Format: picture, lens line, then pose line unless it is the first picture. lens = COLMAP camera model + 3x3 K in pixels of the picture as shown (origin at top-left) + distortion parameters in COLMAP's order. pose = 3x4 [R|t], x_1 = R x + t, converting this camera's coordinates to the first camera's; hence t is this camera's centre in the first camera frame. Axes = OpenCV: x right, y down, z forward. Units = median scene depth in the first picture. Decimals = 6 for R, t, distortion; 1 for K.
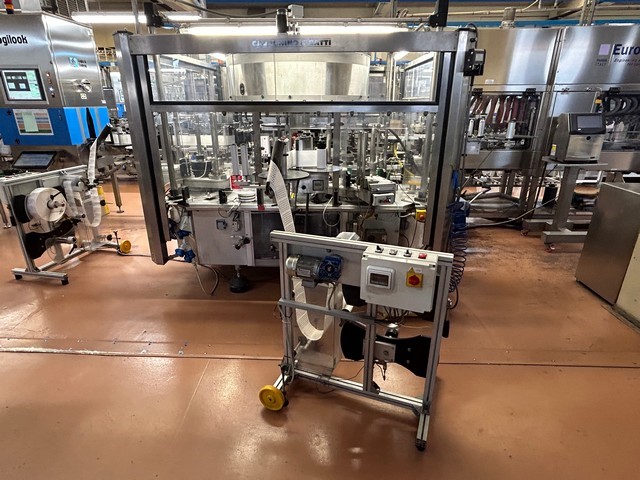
lens RADIAL K [[362.1, 0, 320.0], [0, 362.1, 240.0], [0, 0, 1]] dist [-0.001850, -0.000204]
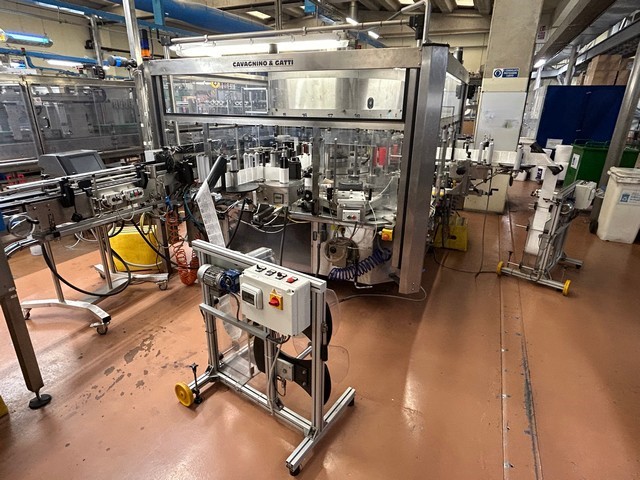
lens RADIAL K [[362.1, 0, 320.0], [0, 362.1, 240.0], [0, 0, 1]] dist [-0.001850, -0.000204]
pose [[0.966120, 0.087850, -0.242682, 0.397510], [-0.090573, 0.995890, -0.000066, -0.048815], [0.241678, 0.022045, 0.970106, 0.029445]]
